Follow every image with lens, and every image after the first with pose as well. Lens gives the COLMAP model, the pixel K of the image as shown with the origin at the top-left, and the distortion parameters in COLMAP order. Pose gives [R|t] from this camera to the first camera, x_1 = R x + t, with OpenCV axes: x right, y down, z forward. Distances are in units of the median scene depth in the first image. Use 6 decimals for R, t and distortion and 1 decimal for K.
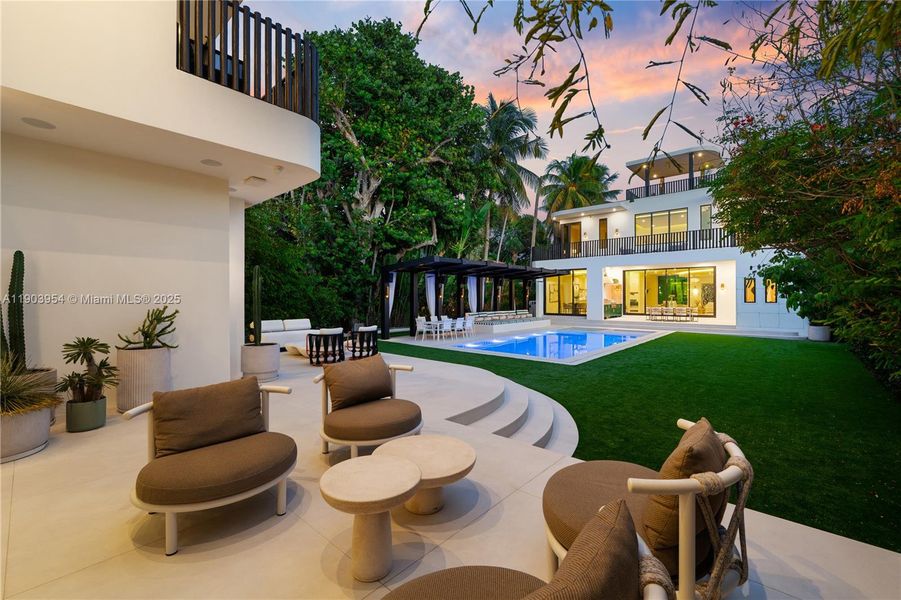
lens RADIAL K [[372.1, 0, 449.9], [0, 372.1, 298.3], [0, 0, 1]] dist [0.002193, 0.000072]
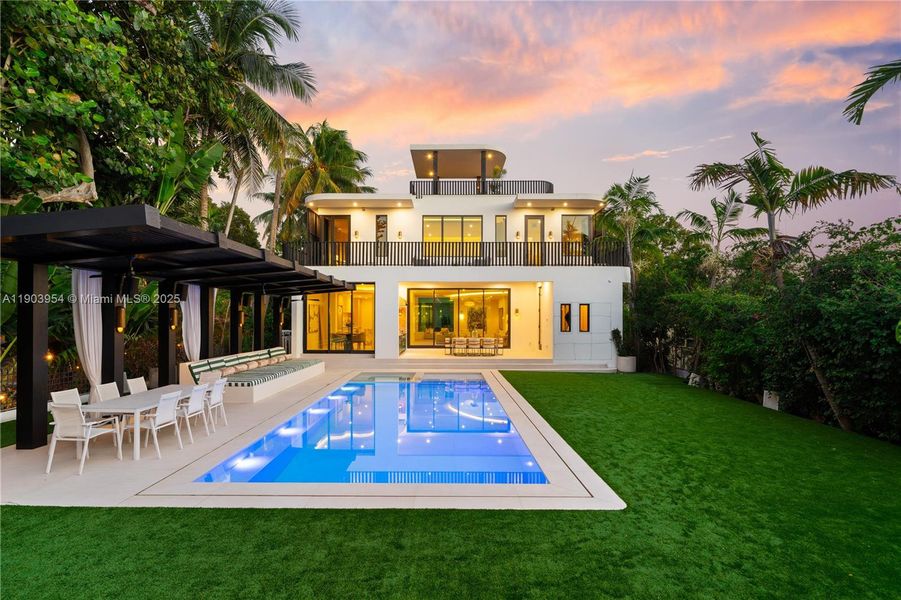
lens RADIAL K [[432.6, 0, 442.0], [0, 432.6, 316.4], [0, 0, 1]] dist [0.011789, -0.000273]
pose [[0.752330, 0.005307, 0.658765, -0.058317], [0.000887, 0.999958, -0.009069, -0.011837], [-0.658786, 0.007407, 0.752294, 0.336340]]
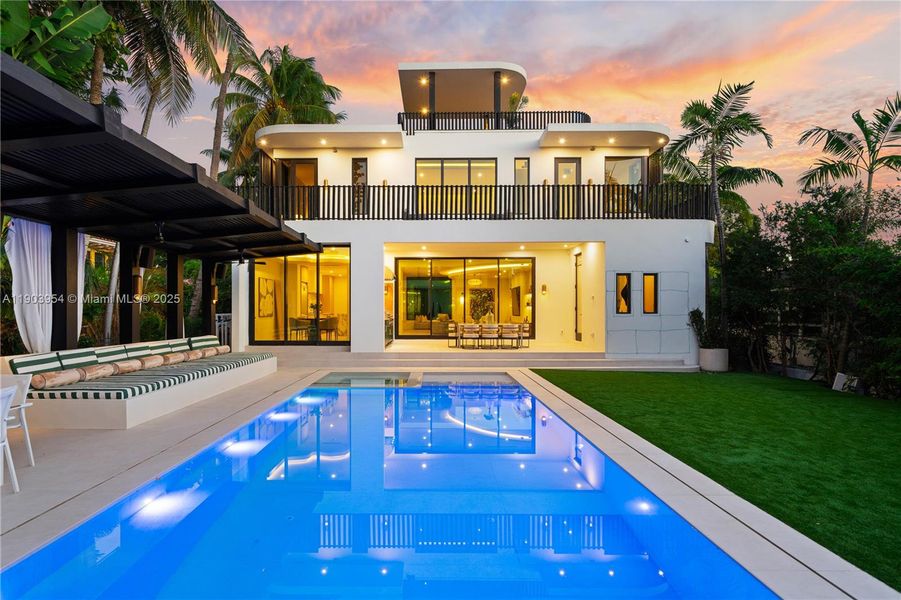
lens RADIAL K [[471.3, 0, 423.3], [0, 471.3, 312.2], [0, 0, 1]] dist [0.002454, 0.000201]
pose [[0.755224, 0.000819, 0.655466, 0.046192], [0.002811, 0.999986, -0.004489, 0.009552], [-0.655460, 0.005233, 0.755212, 0.496494]]
